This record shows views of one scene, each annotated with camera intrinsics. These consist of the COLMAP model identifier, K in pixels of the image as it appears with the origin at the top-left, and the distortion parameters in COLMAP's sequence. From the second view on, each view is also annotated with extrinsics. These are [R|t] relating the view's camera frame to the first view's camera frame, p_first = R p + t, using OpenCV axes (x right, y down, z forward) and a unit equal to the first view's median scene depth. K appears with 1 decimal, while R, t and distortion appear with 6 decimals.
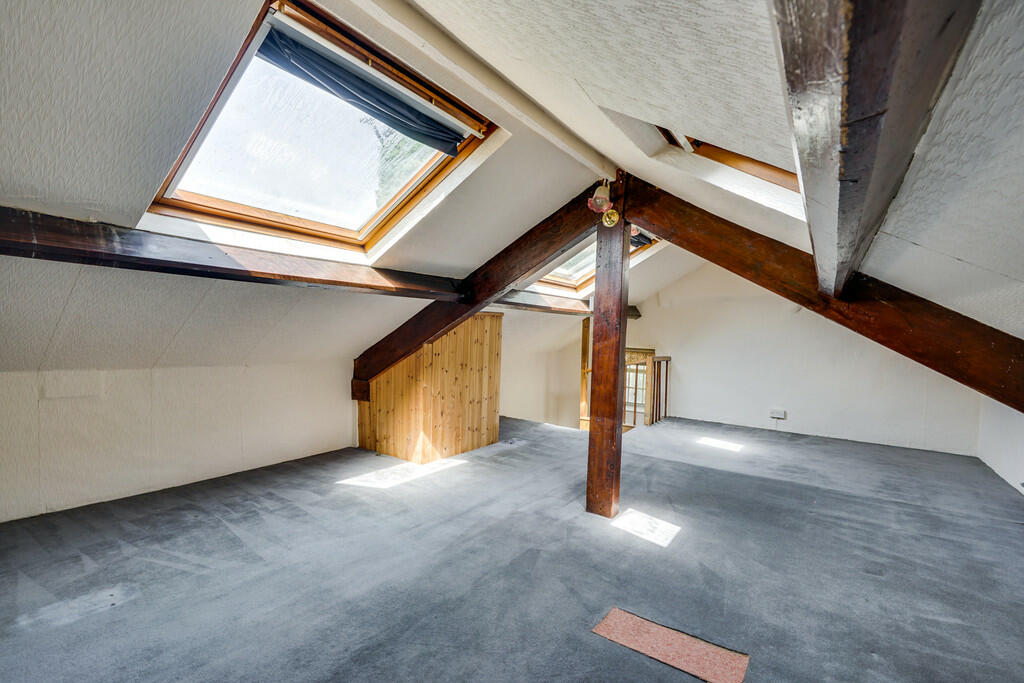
lens RADIAL K [[466.7, 0, 512.0], [0, 466.7, 341.5], [0, 0, 1]] dist [0.011227, 0.000677]
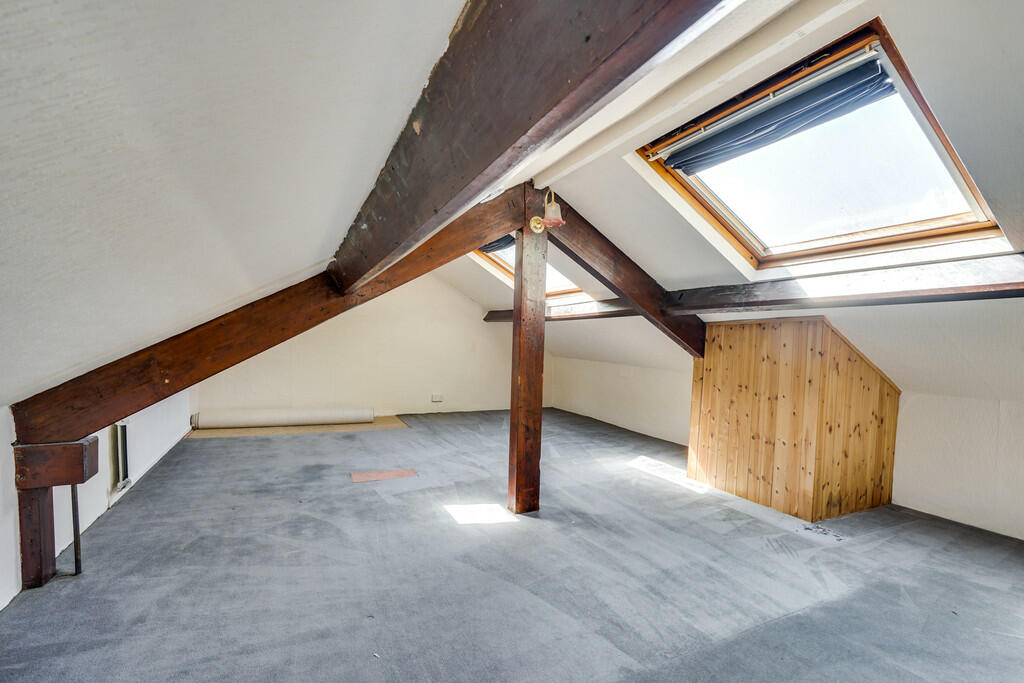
lens RADIAL K [[466.7, 0, 512.0], [0, 466.7, 341.5], [0, 0, 1]] dist [0.011227, 0.000677]
pose [[-0.496671, -0.042769, -0.866885, 0.814562], [-0.059683, 0.998104, -0.015049, 0.008183], [0.865885, 0.044264, -0.498282, 1.072053]]
